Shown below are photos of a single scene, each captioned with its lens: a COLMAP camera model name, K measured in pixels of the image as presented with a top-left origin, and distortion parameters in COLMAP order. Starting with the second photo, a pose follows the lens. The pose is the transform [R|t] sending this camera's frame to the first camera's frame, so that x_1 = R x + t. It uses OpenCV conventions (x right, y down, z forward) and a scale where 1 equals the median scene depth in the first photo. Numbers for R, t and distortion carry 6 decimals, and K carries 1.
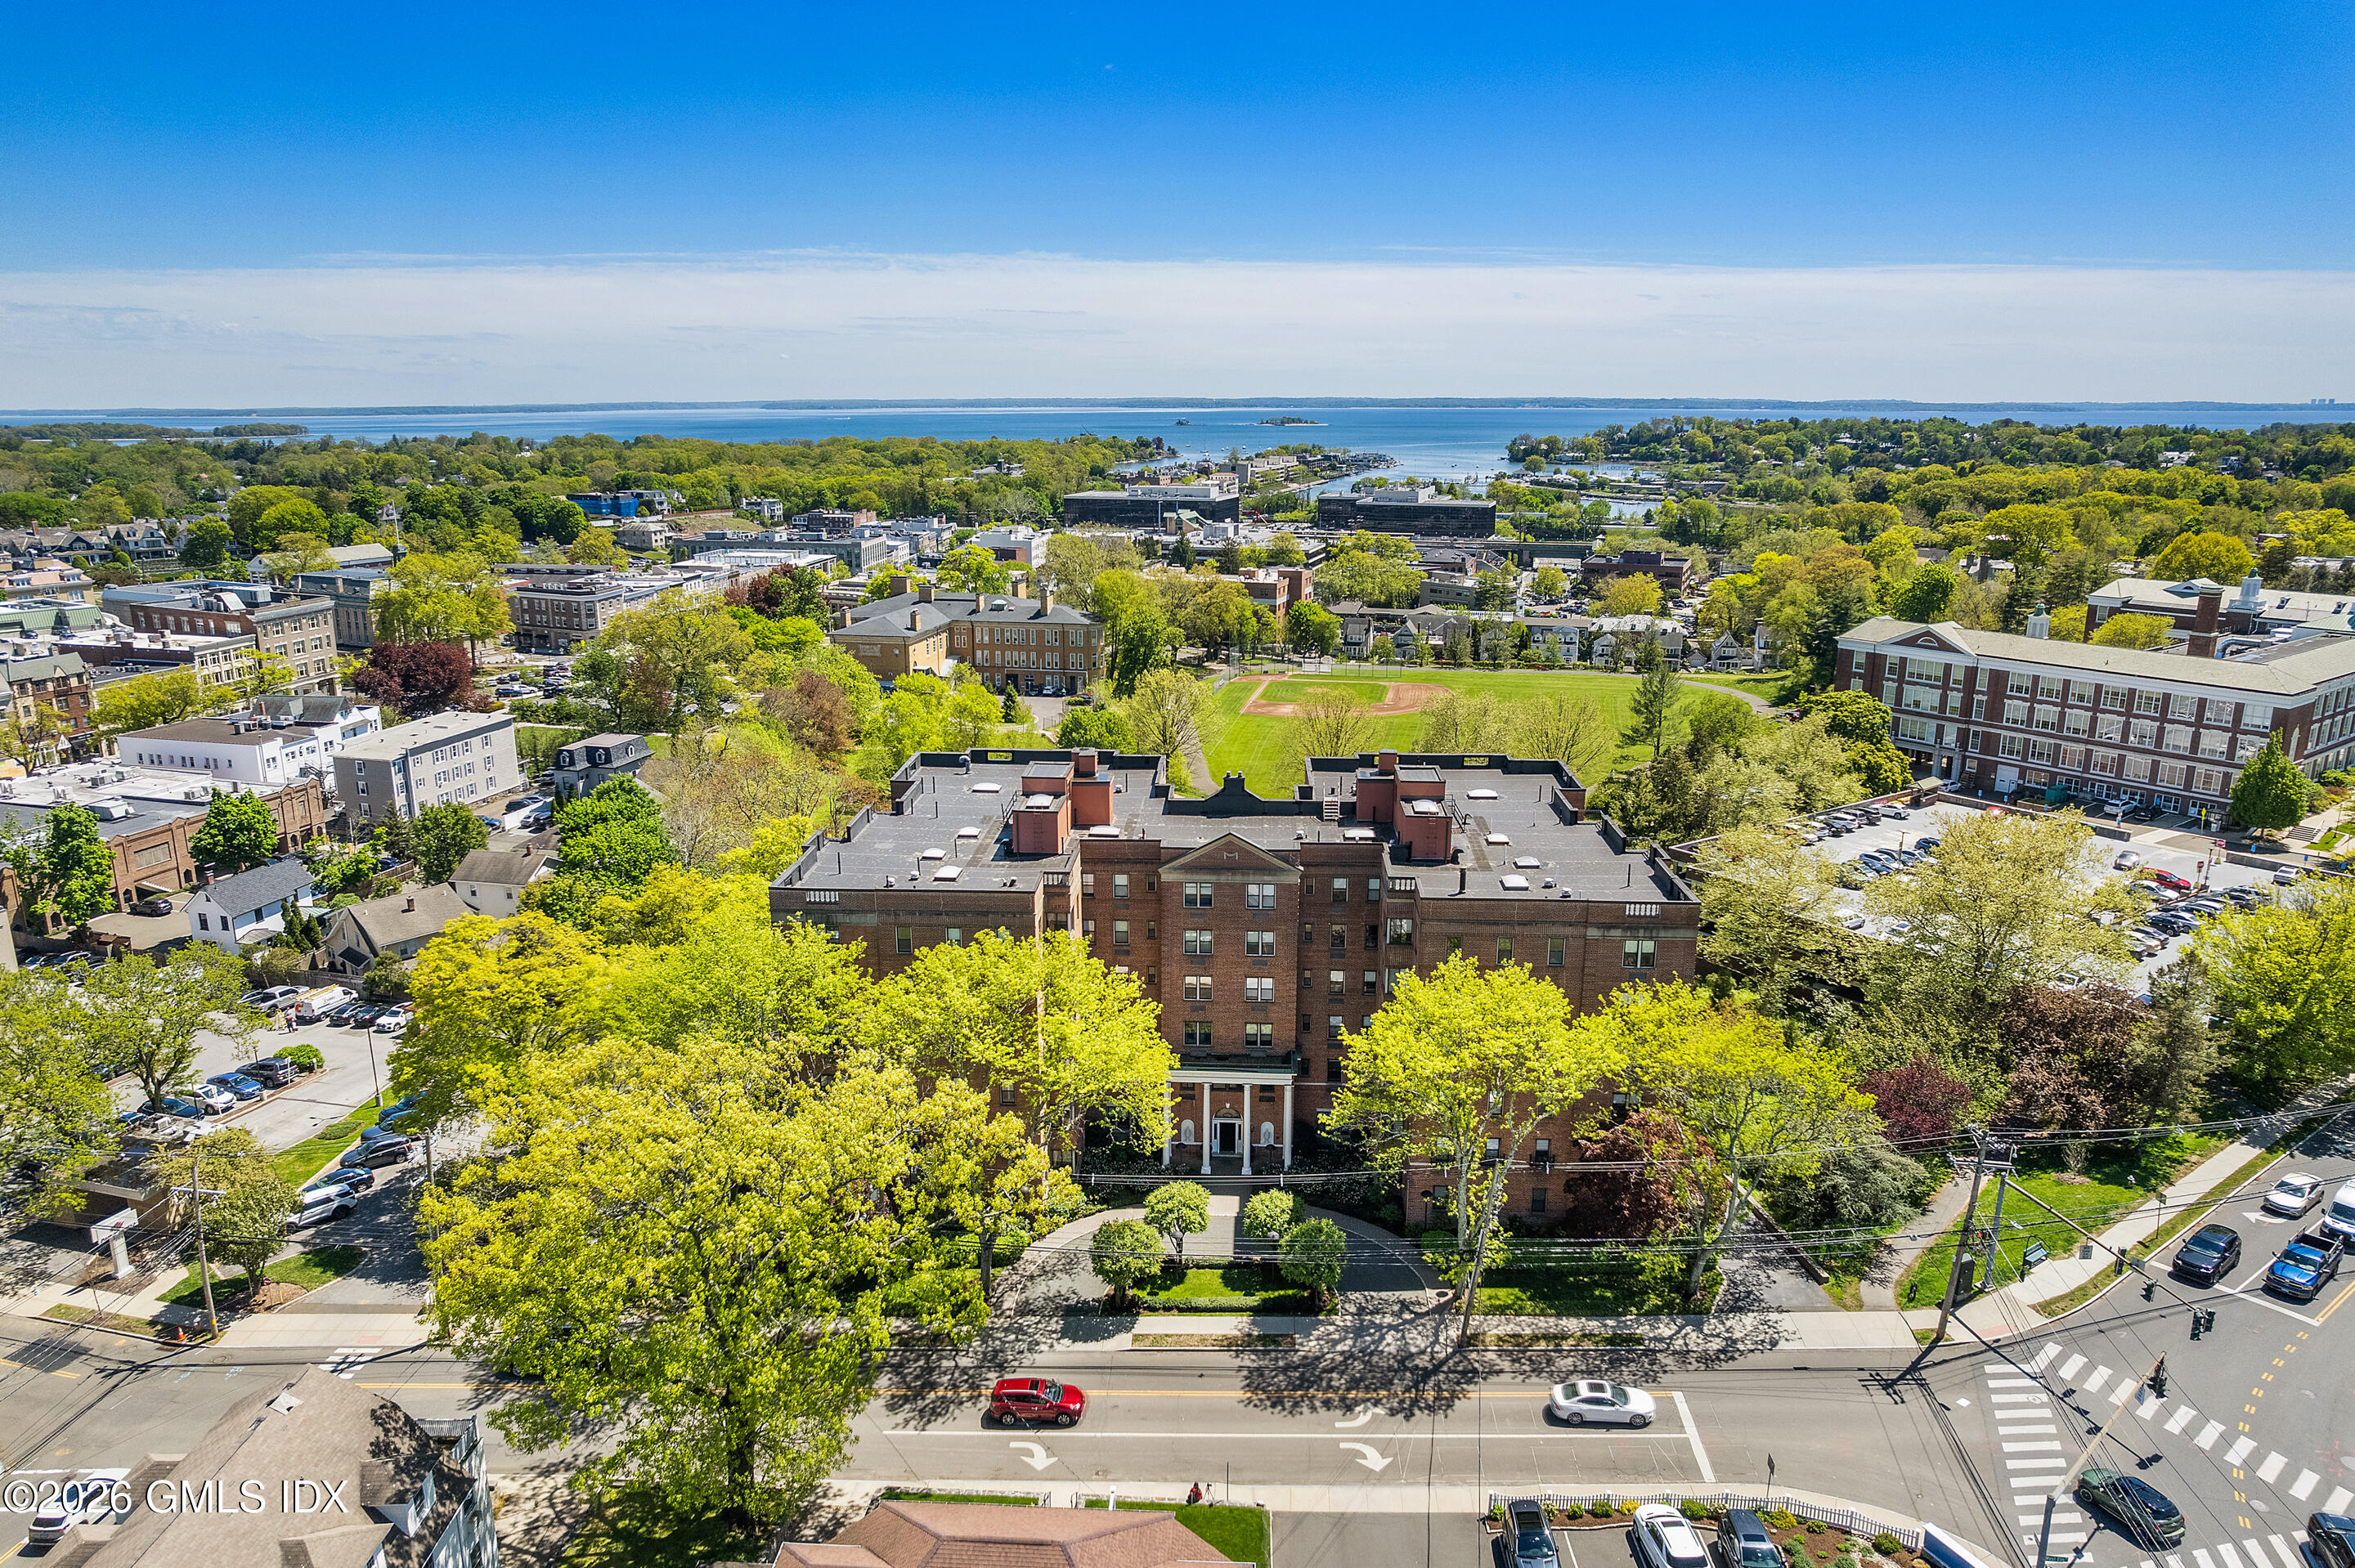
lens RADIAL K [[1532.1, 0, 1172.3], [0, 1532.1, 805.2], [0, 0, 1]] dist [-0.070897, 0.060746]
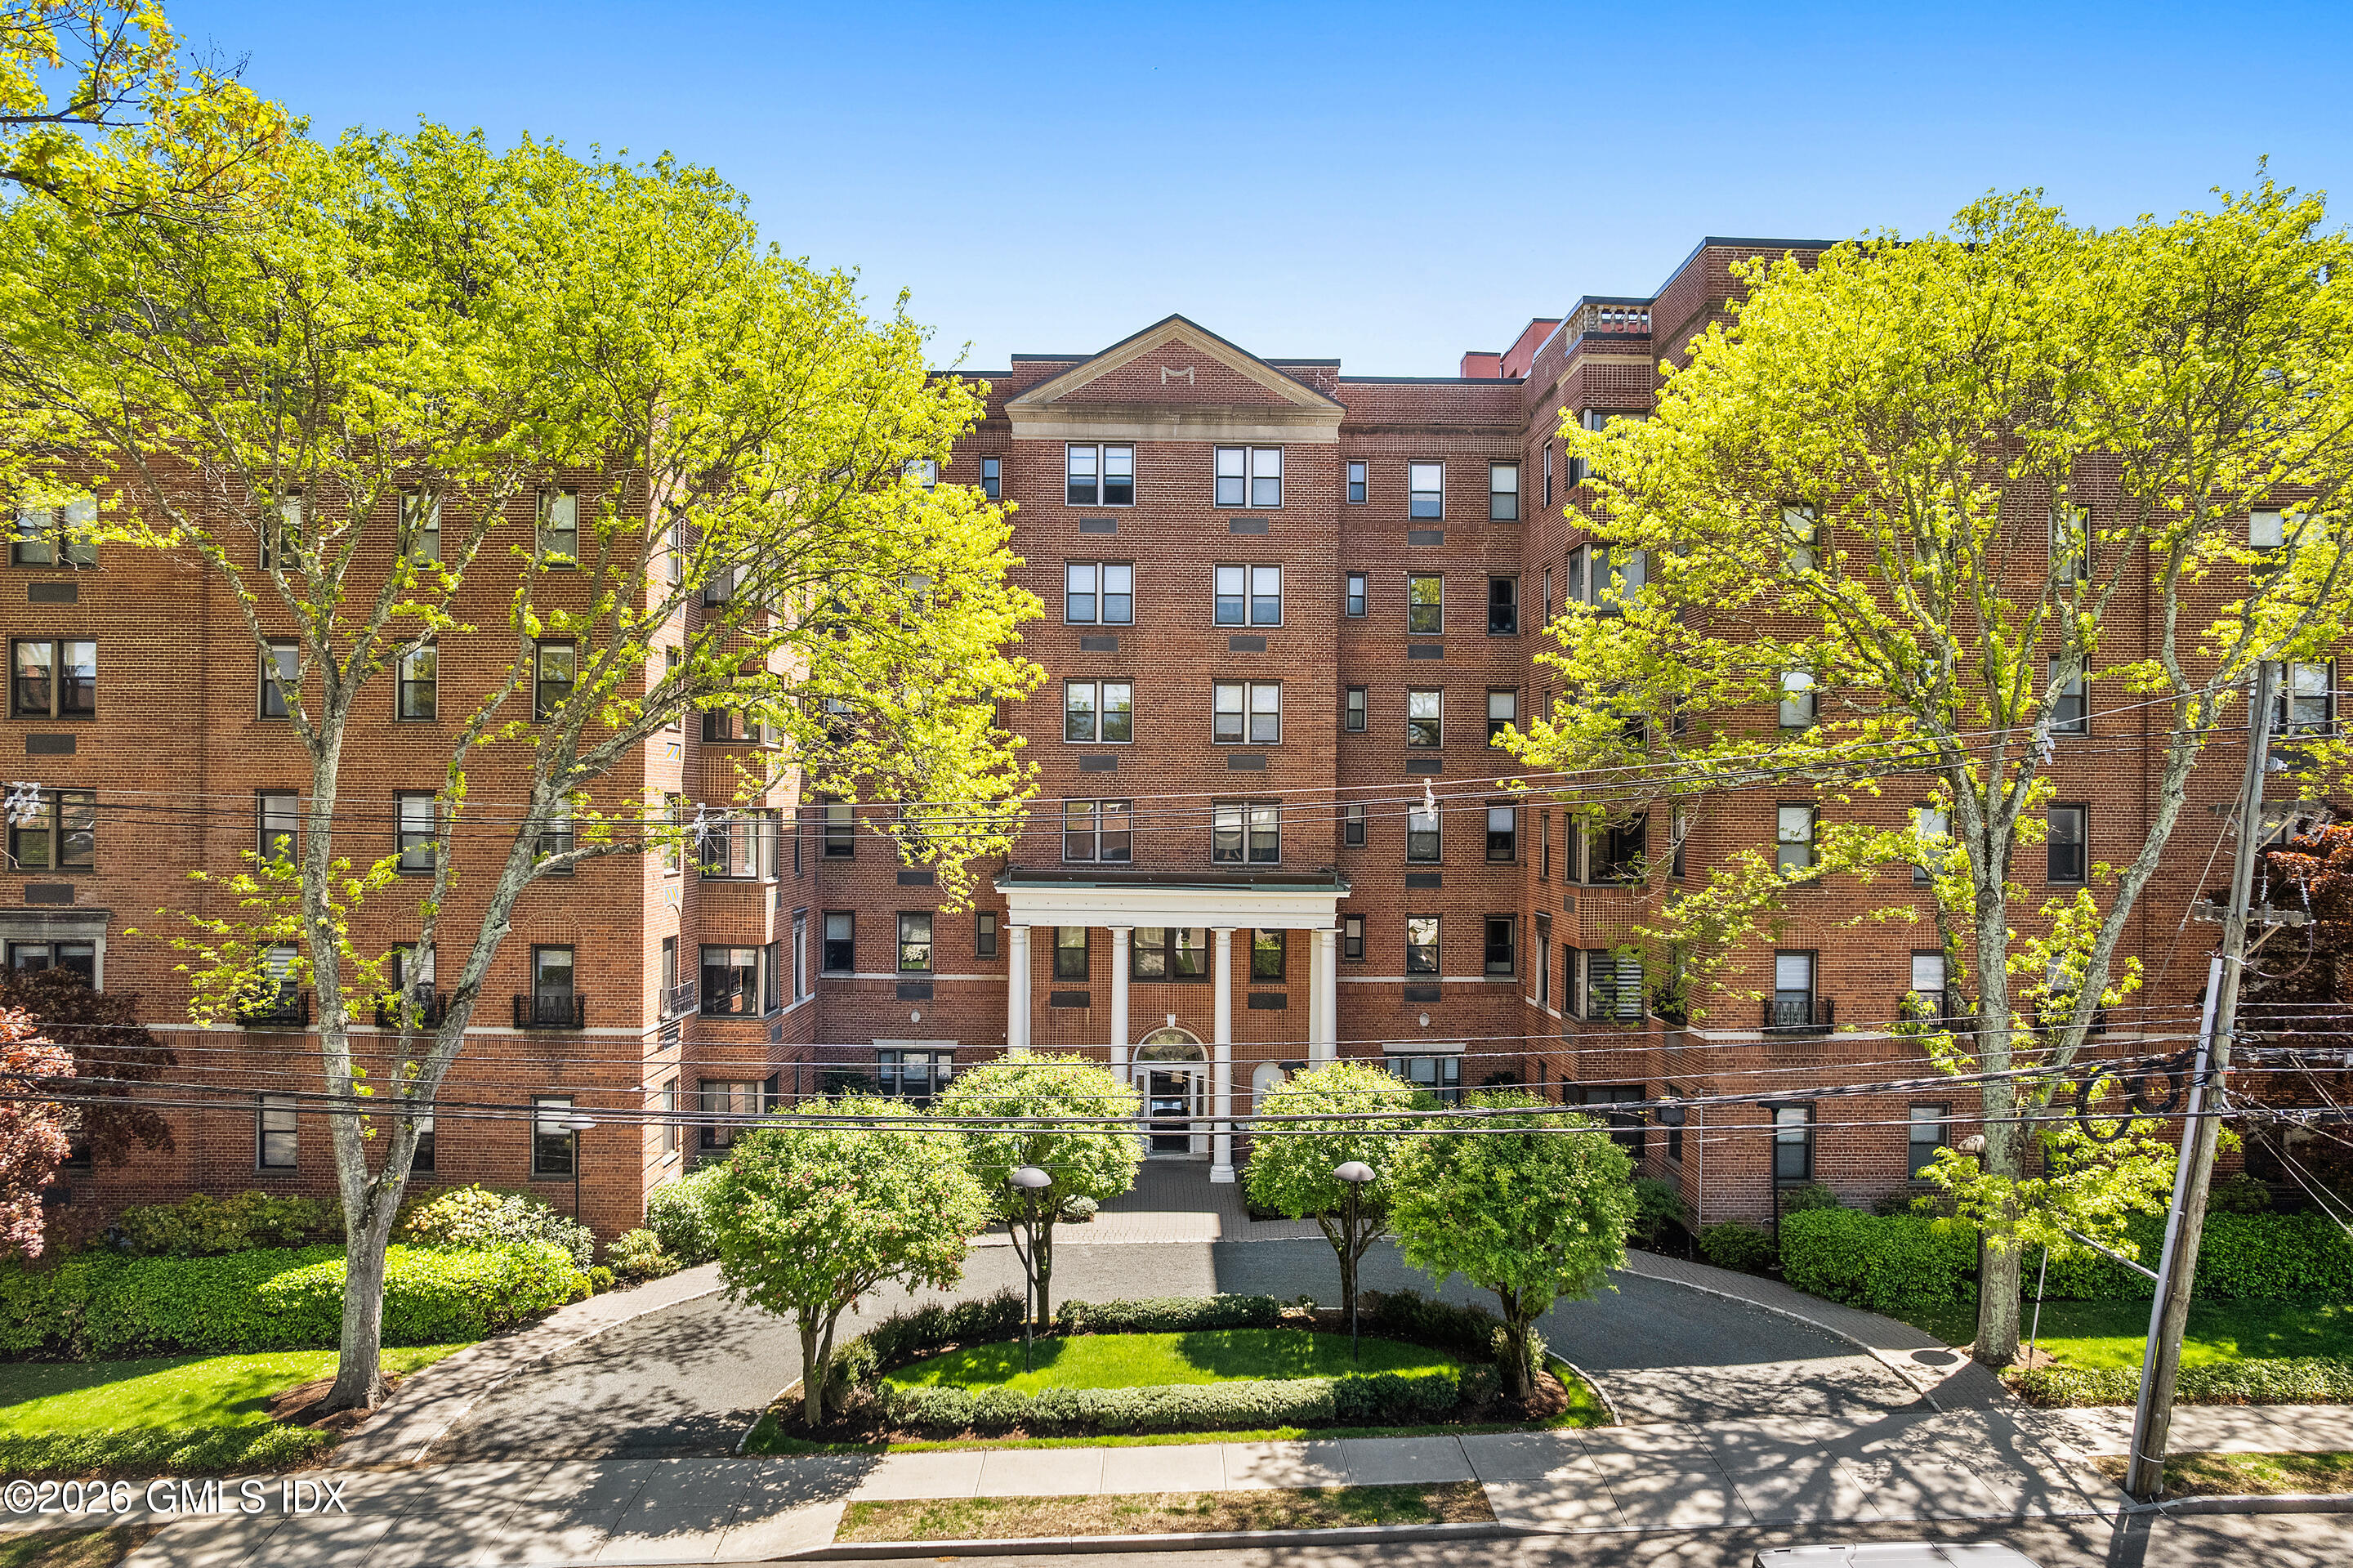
lens RADIAL K [[1531.0, 0, 1163.8], [0, 1531.0, 835.8], [0, 0, 1]] dist [-0.070897, 0.060746]
pose [[0.997883, 0.007586, 0.064586, 0.004115], [0.008436, 0.969678, -0.244242, 0.132028], [-0.064480, 0.244270, 0.967561, 0.316800]]
